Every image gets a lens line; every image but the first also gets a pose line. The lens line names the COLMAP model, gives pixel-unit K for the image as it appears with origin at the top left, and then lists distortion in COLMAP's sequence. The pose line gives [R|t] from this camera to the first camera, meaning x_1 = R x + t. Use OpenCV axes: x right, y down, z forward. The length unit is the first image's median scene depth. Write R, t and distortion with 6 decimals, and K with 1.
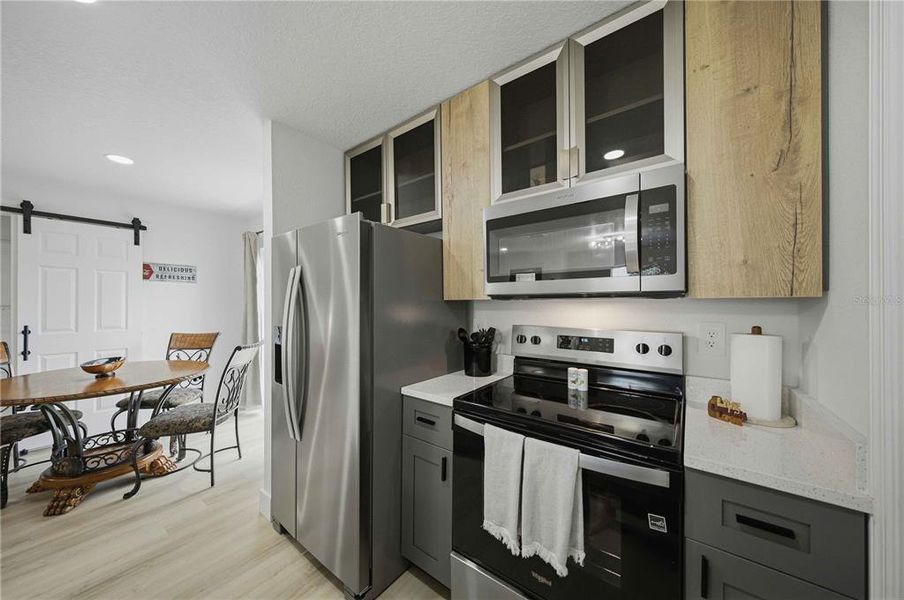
lens RADIAL K [[310.5, 0, 449.9], [0, 310.5, 301.7], [0, 0, 1]] dist [0.005920, -0.000077]
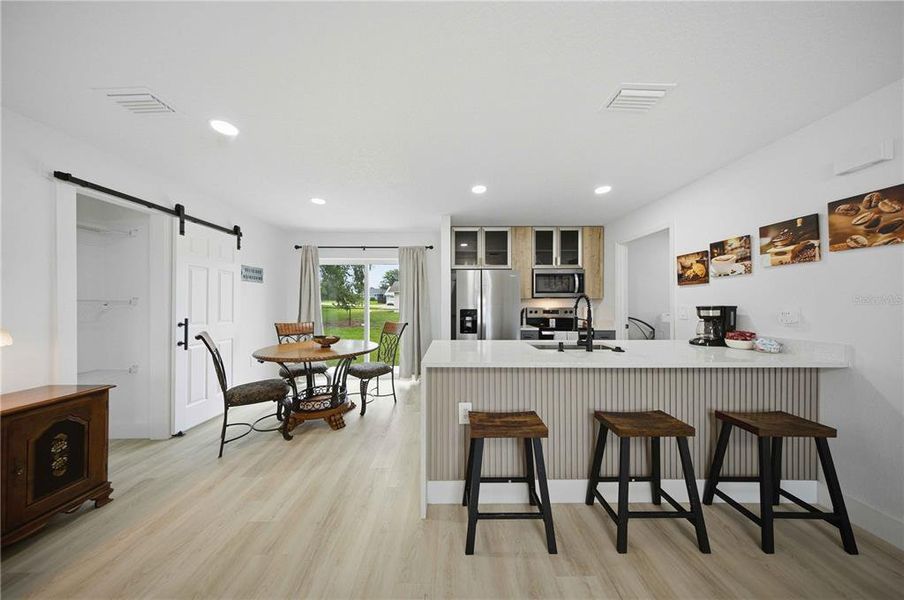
lens RADIAL K [[256.2, 0, 452.2], [0, 256.2, 302.6], [0, 0, 1]] dist [0.000474, 0.000016]
pose [[0.788942, -0.000275, 0.614468, -1.398831], [-0.002105, 0.999993, 0.003151, 0.017531], [-0.614465, -0.003779, 0.788935, -0.349004]]
